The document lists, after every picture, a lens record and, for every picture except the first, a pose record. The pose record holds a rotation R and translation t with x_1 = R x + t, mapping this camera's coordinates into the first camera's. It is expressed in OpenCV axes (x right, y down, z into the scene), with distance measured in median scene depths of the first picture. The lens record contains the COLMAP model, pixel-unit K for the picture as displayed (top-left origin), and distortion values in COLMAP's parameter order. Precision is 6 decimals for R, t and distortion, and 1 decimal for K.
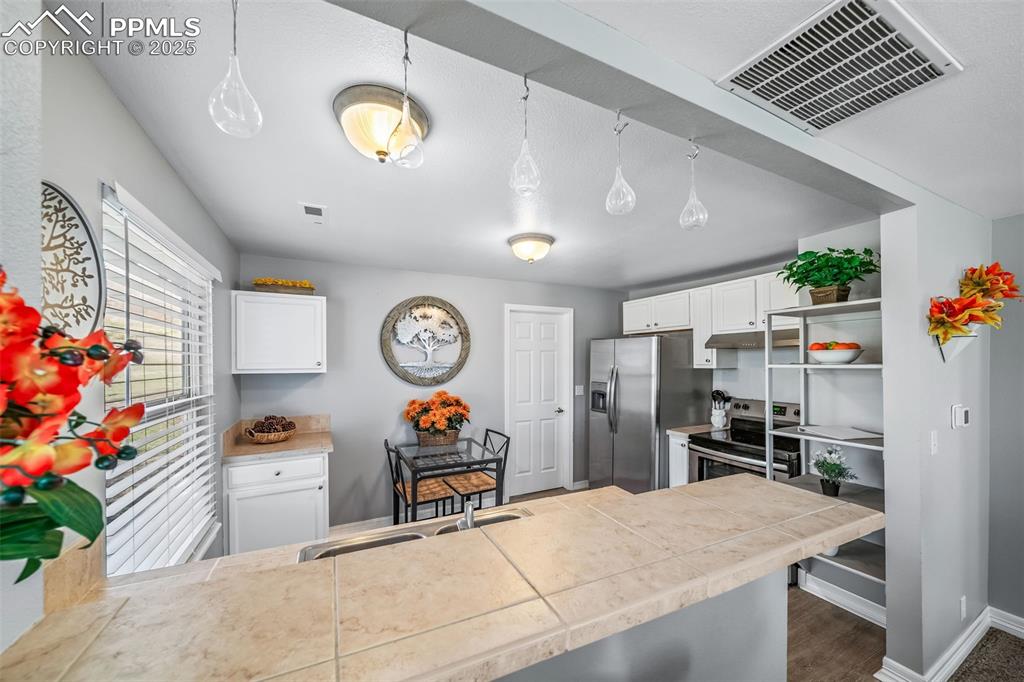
lens RADIAL K [[362.8, 0, 501.4], [0, 362.8, 362.4], [0, 0, 1]] dist [-0.000777, -0.000355]
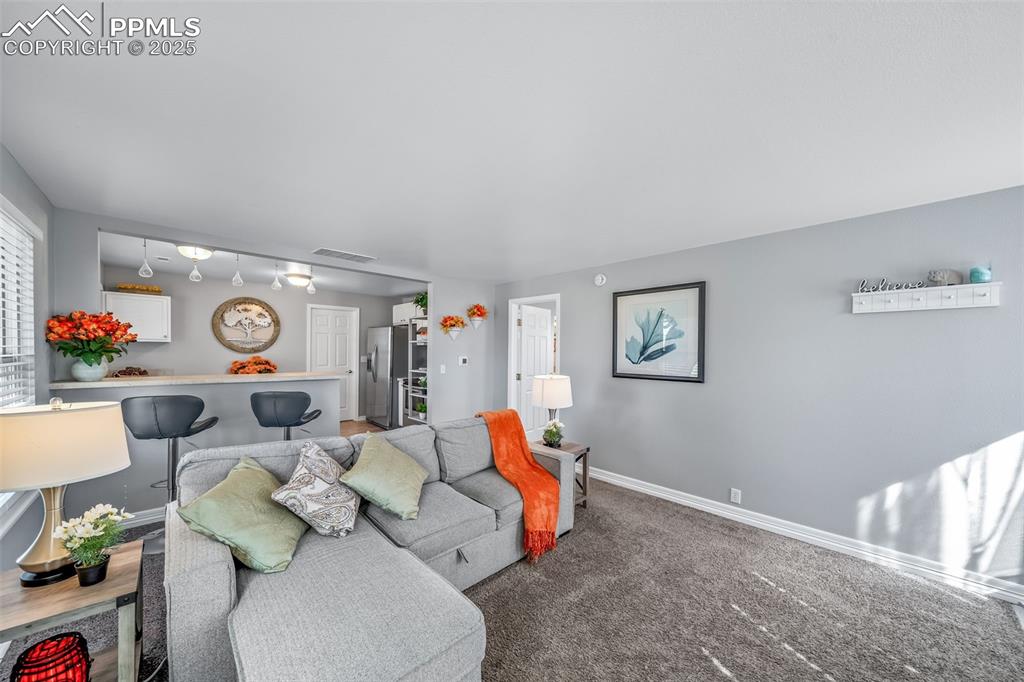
lens RADIAL K [[362.8, 0, 506.5], [0, 362.8, 356.9], [0, 0, 1]] dist [-0.000777, -0.000355]
pose [[0.954493, 0.010074, 0.298063, 0.419314], [-0.016441, 0.999687, 0.018863, 0.032748], [-0.297780, -0.022905, 0.954360, -0.890946]]
